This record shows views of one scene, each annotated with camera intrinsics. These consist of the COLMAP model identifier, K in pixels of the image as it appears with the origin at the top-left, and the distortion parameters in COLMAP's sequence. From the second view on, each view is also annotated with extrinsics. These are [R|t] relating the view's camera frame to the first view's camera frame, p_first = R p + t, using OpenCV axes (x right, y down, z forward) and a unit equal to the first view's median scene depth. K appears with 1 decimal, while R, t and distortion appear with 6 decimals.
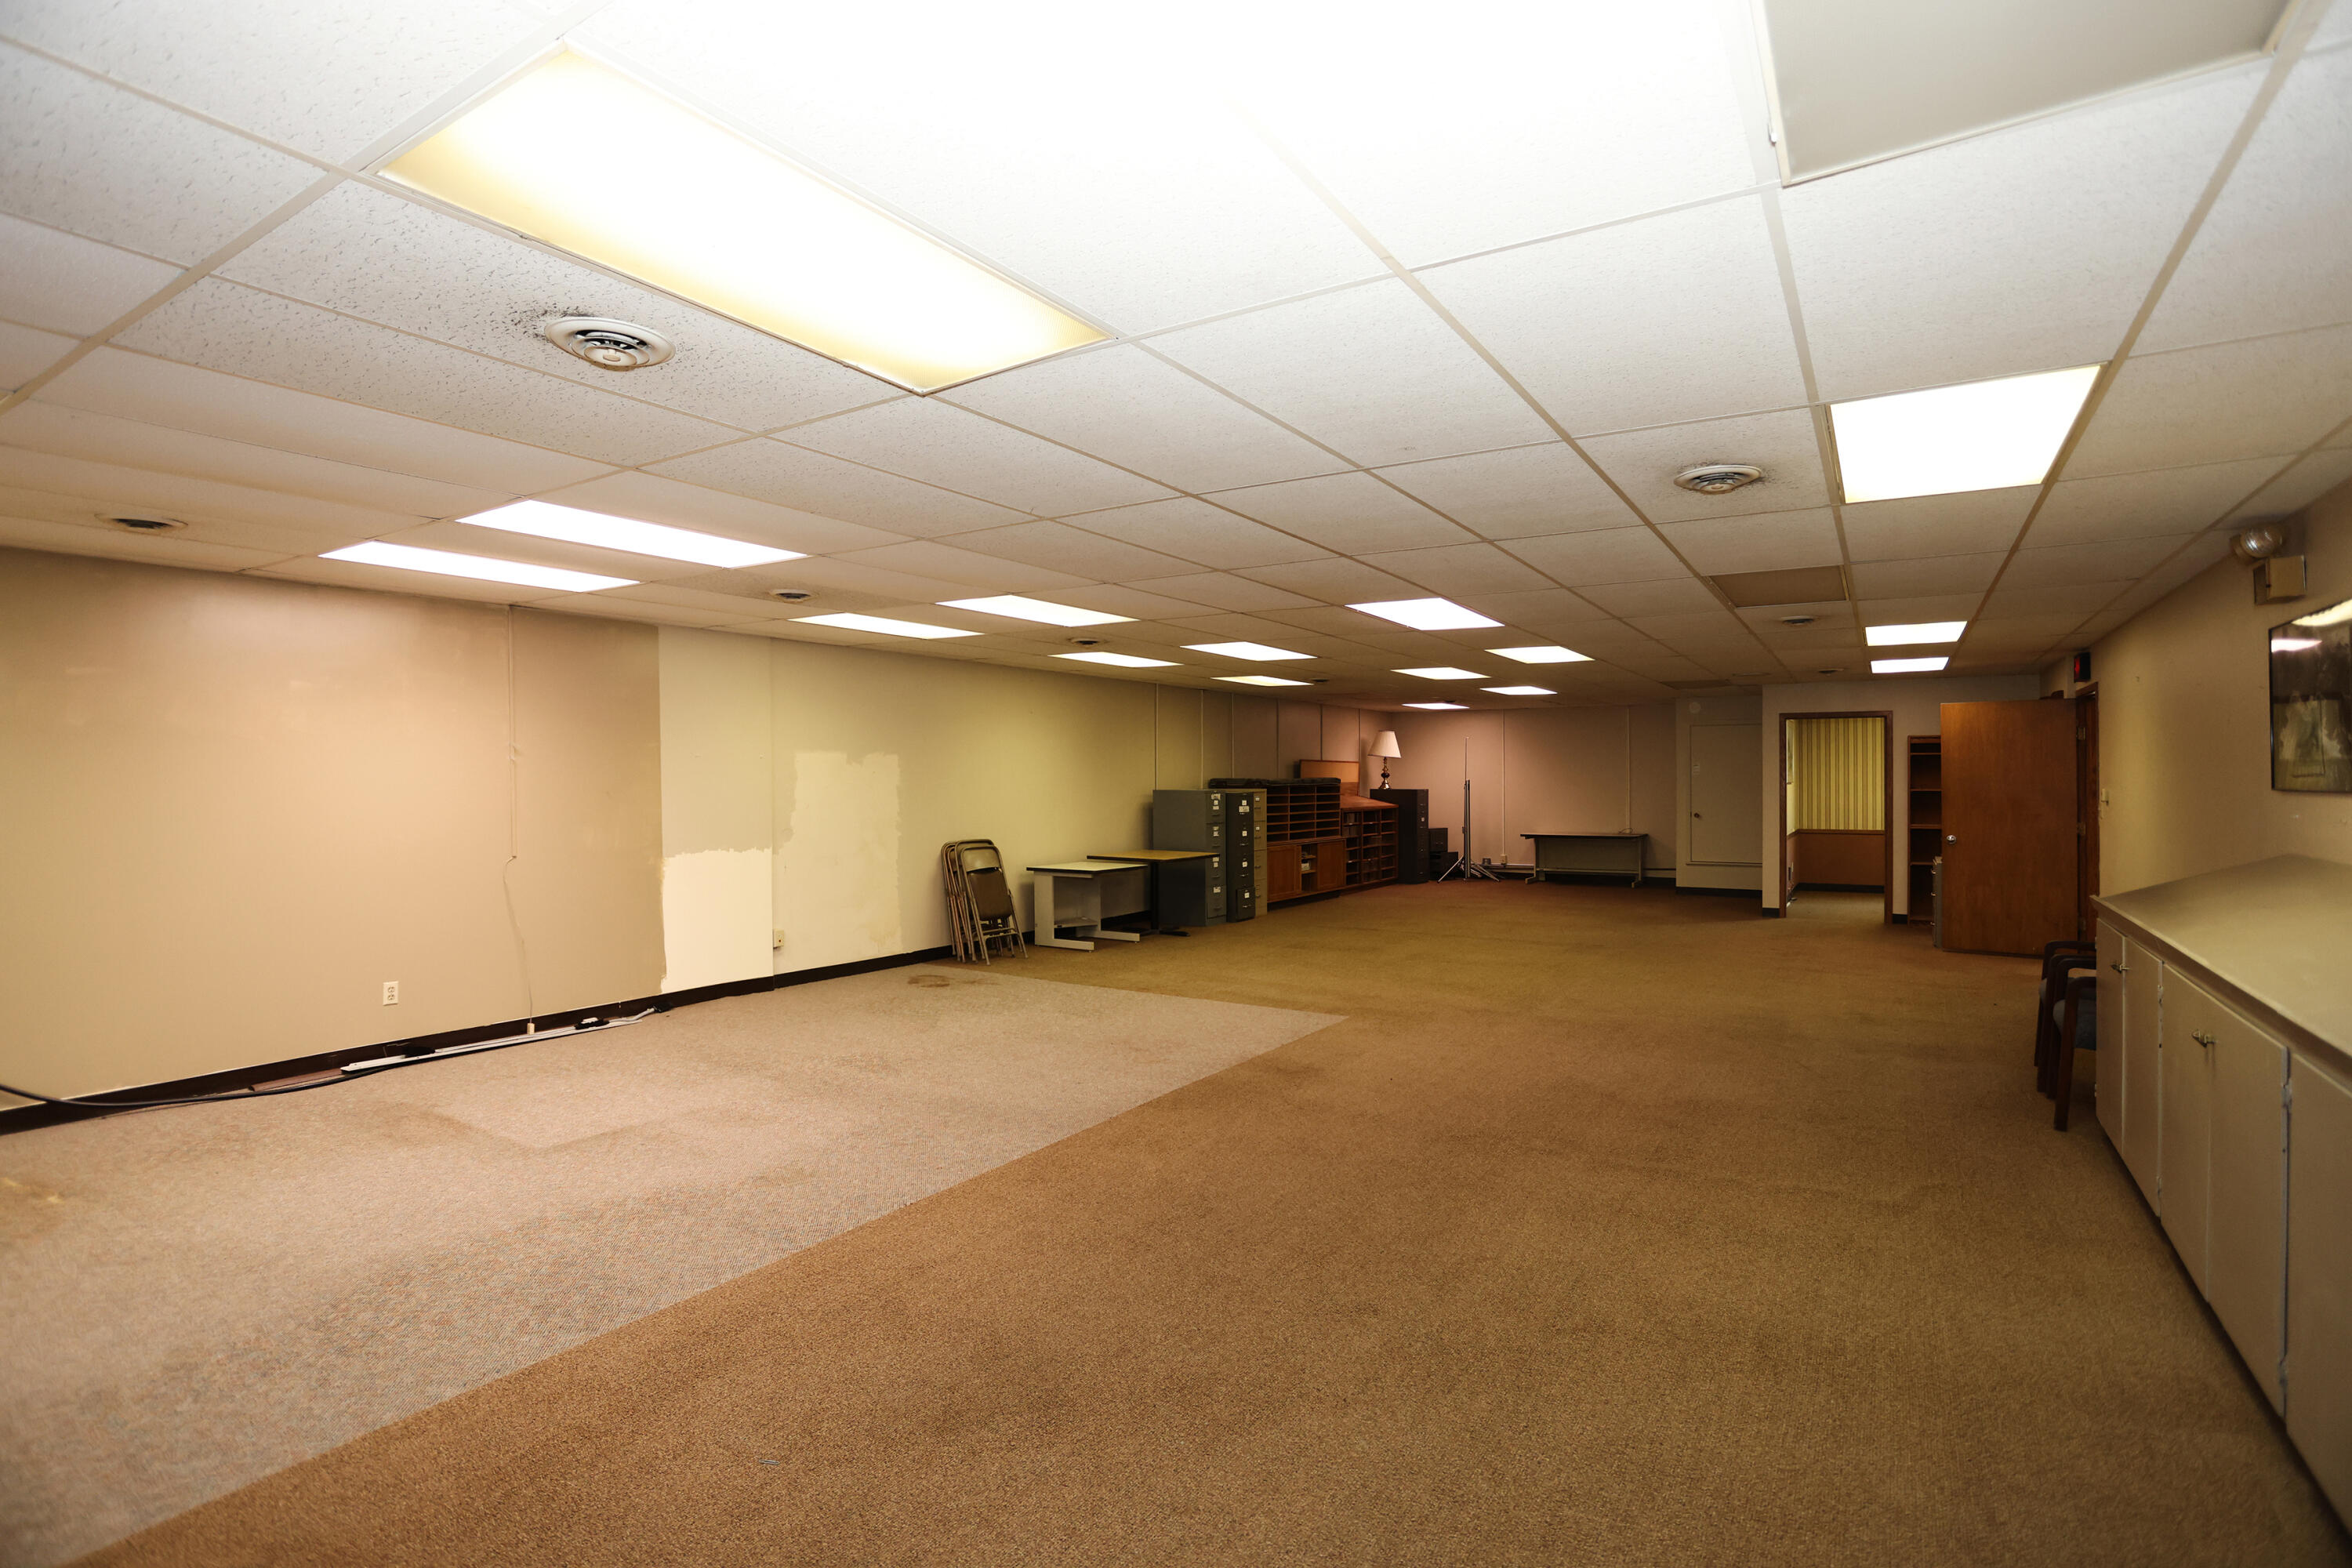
lens RADIAL K [[1142.4, 0, 1187.6], [0, 1142.4, 780.0], [0, 0, 1]] dist [-0.031385, 0.005502]
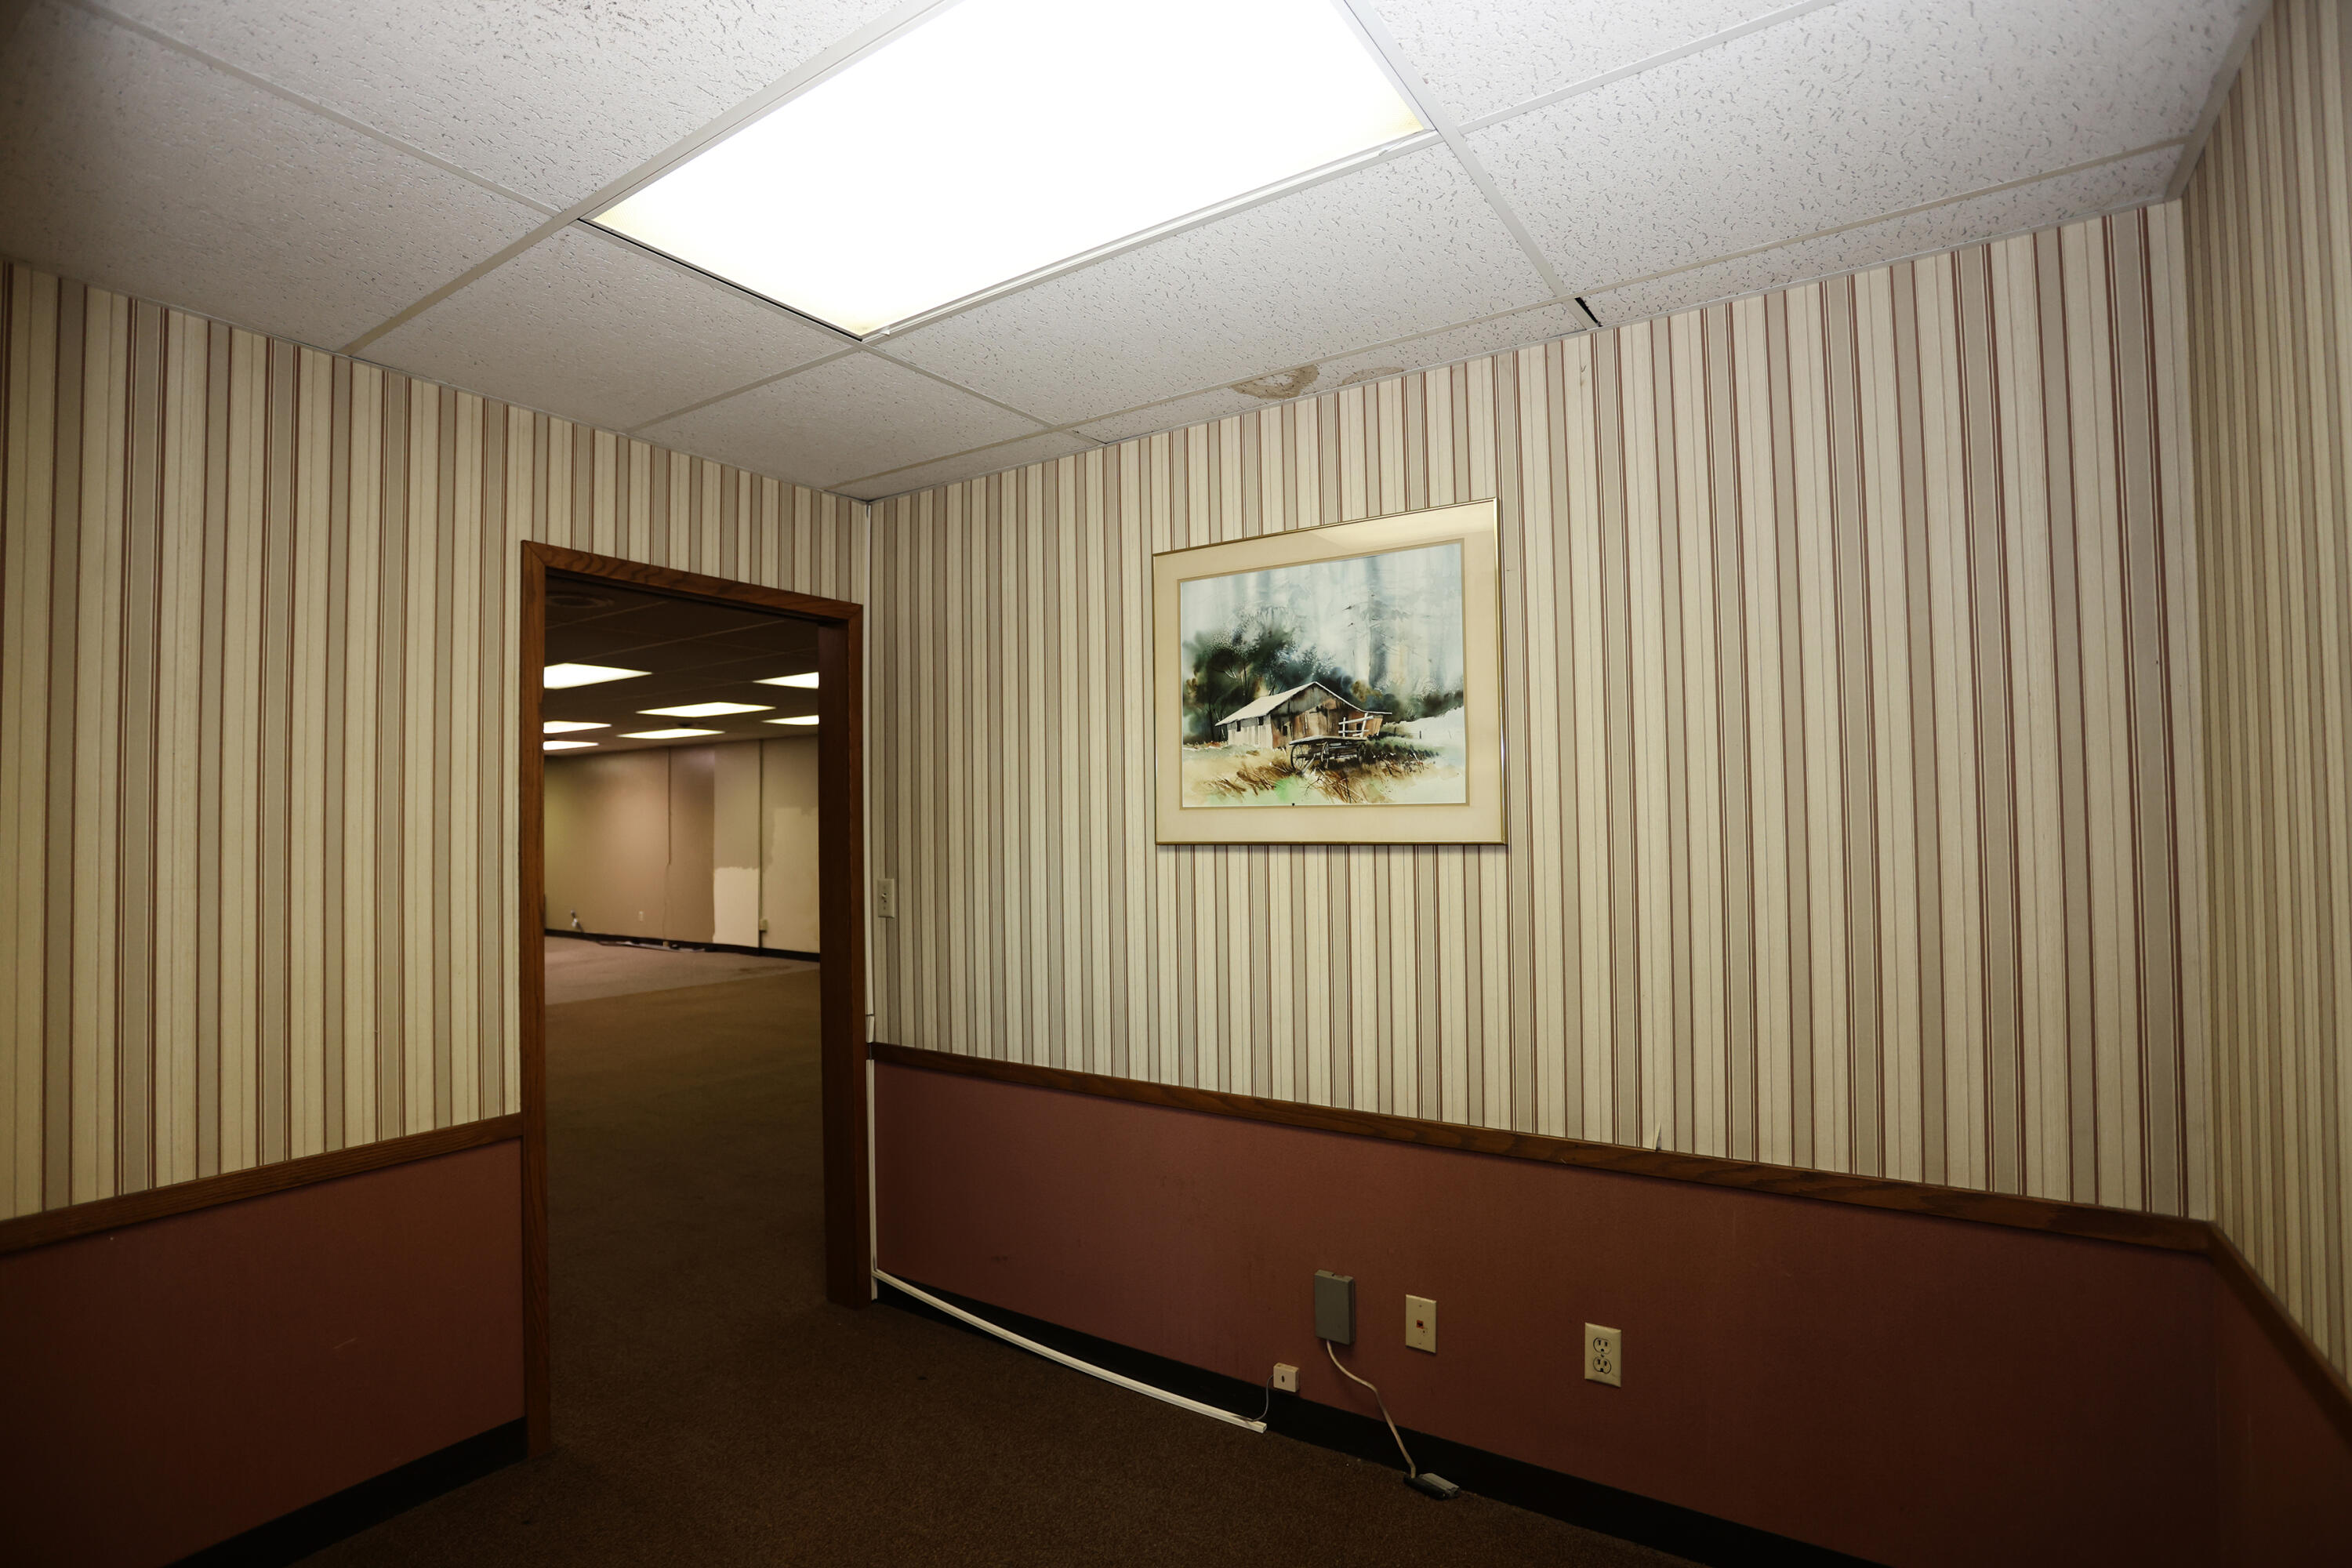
lens RADIAL K [[1142.4, 0, 1163.3], [0, 1142.4, 790.2], [0, 0, 1]] dist [-0.031385, 0.005502]
pose [[-0.032922, -0.024136, -0.999166, 1.136345], [0.008176, 0.999668, -0.024417, -0.006713], [0.999424, -0.008973, -0.032714, 1.500298]]
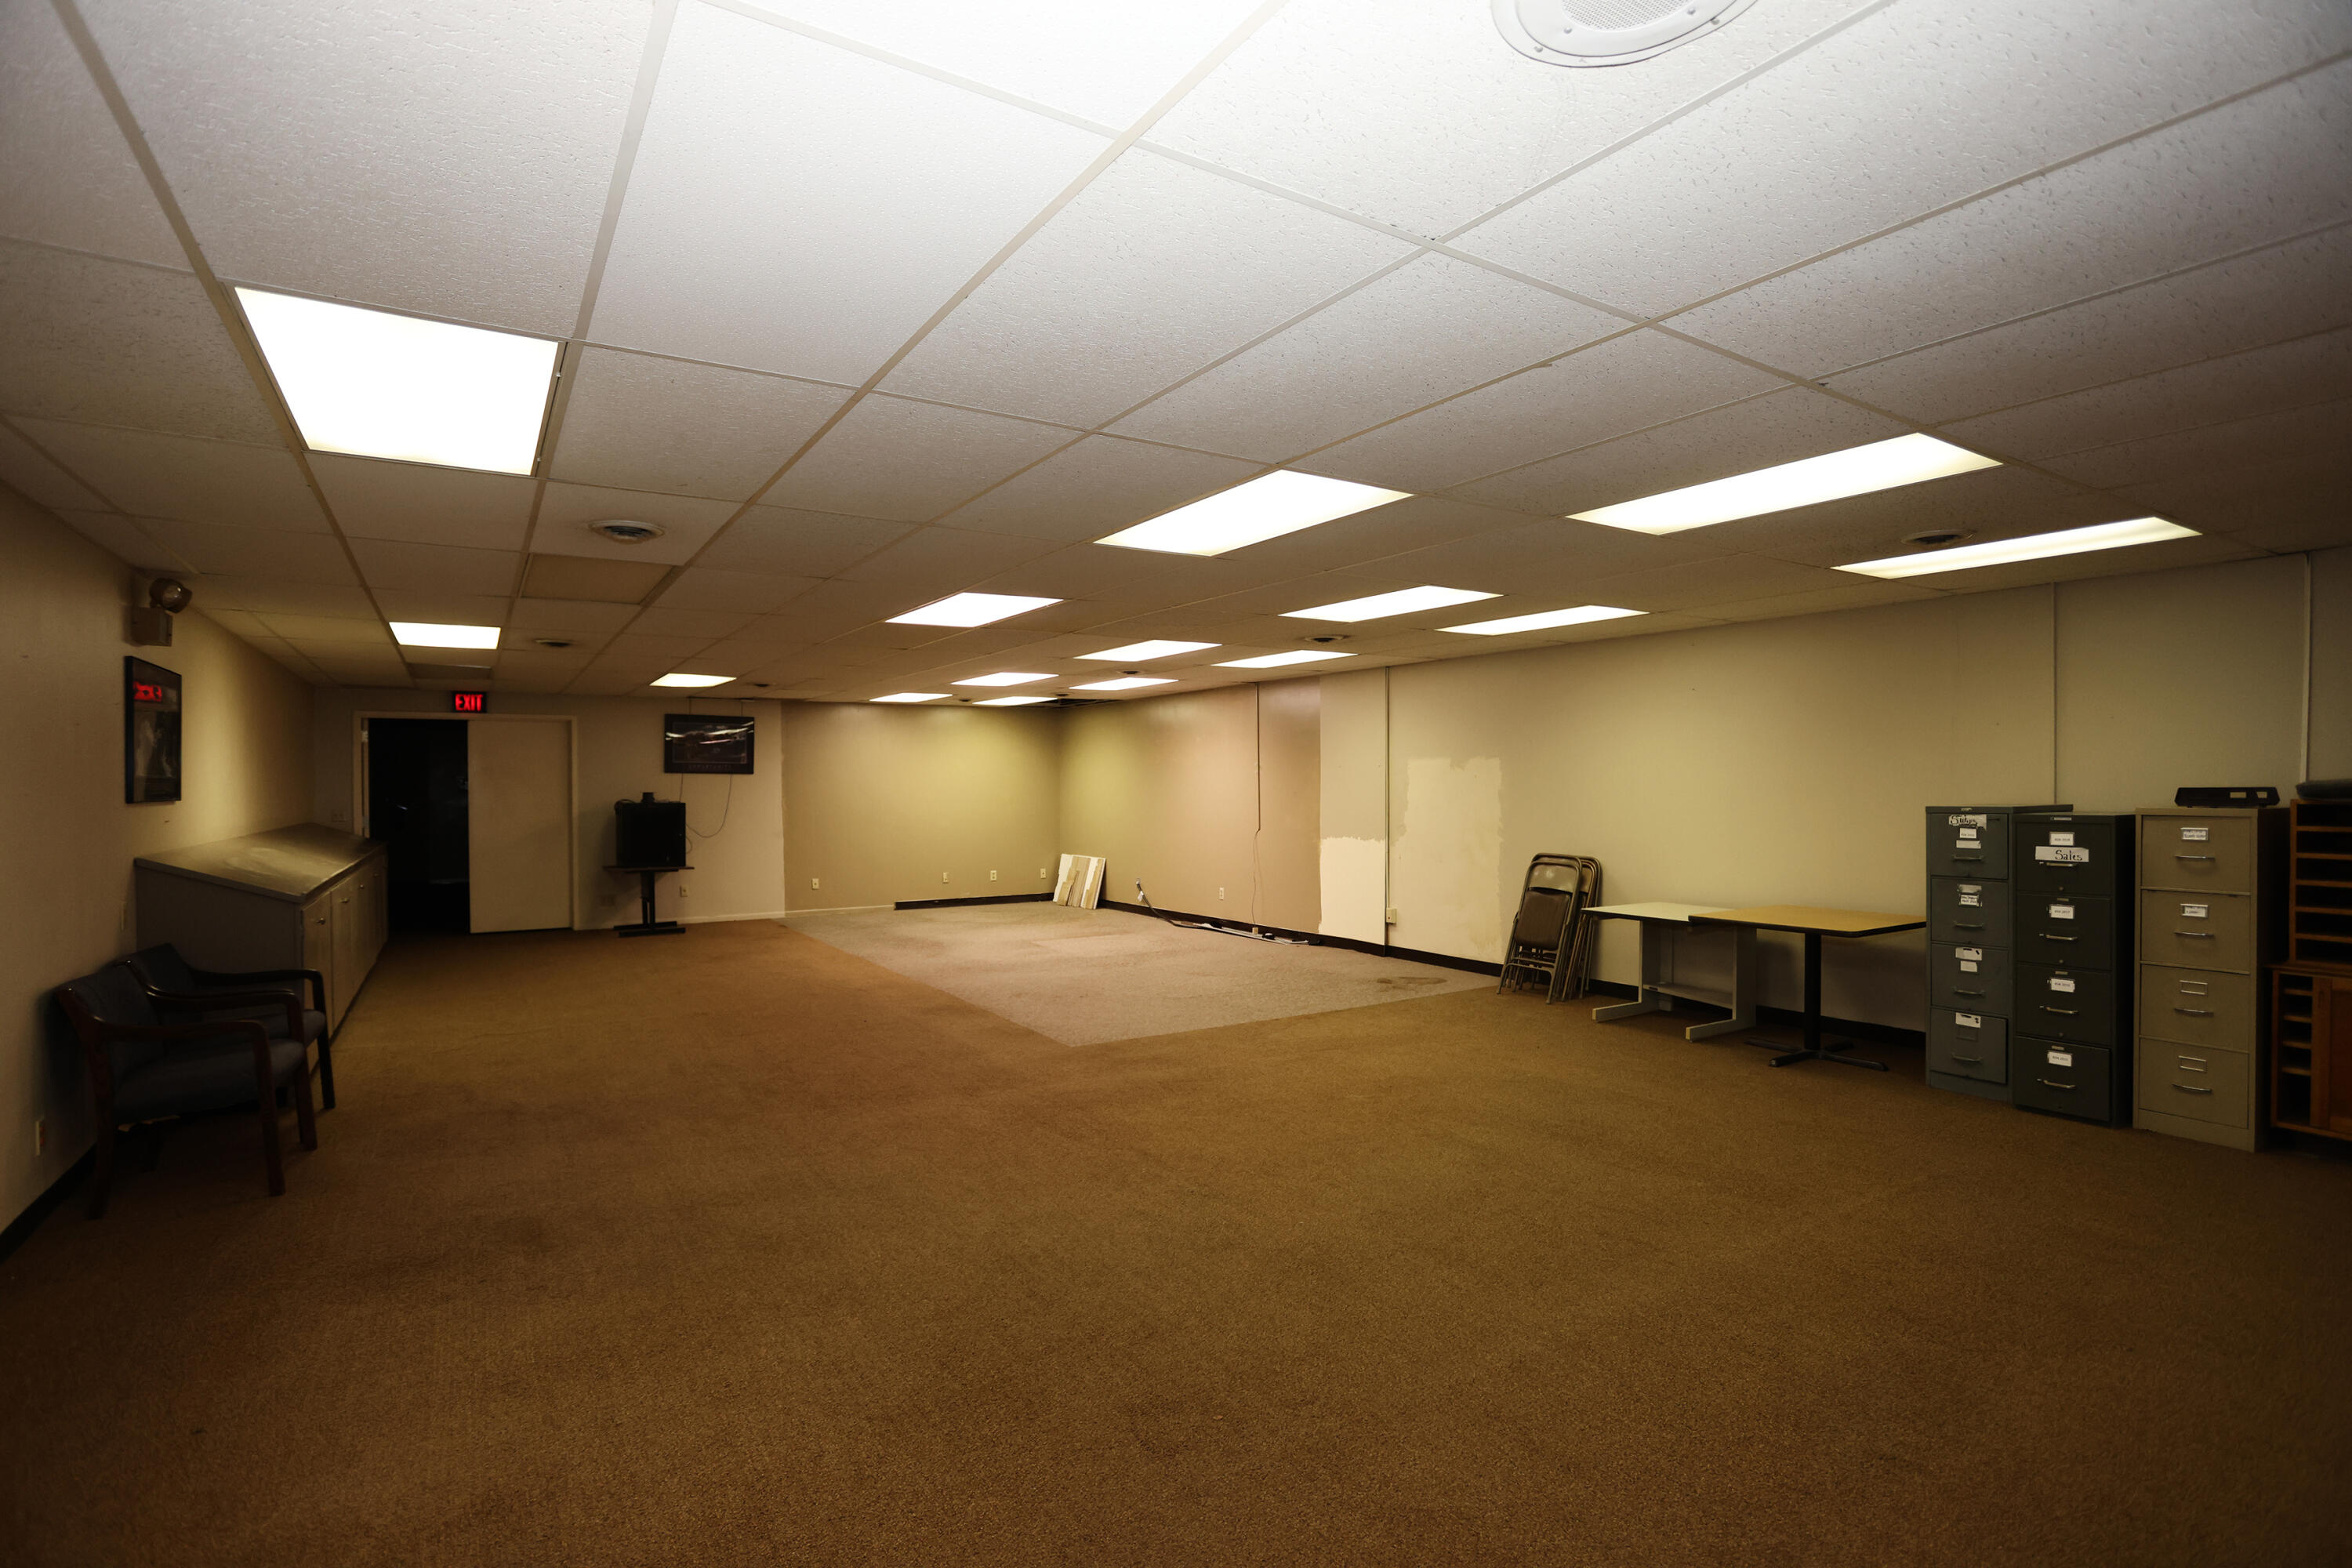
lens RADIAL K [[1142.4, 0, 1179.4], [0, 1142.4, 786.8], [0, 0, 1]] dist [-0.031385, 0.005502]
pose [[-0.405815, 0.006158, -0.913934, 0.768438], [0.004453, 0.999979, 0.004760, -0.003744], [0.913944, -0.002138, -0.405834, 1.191080]]
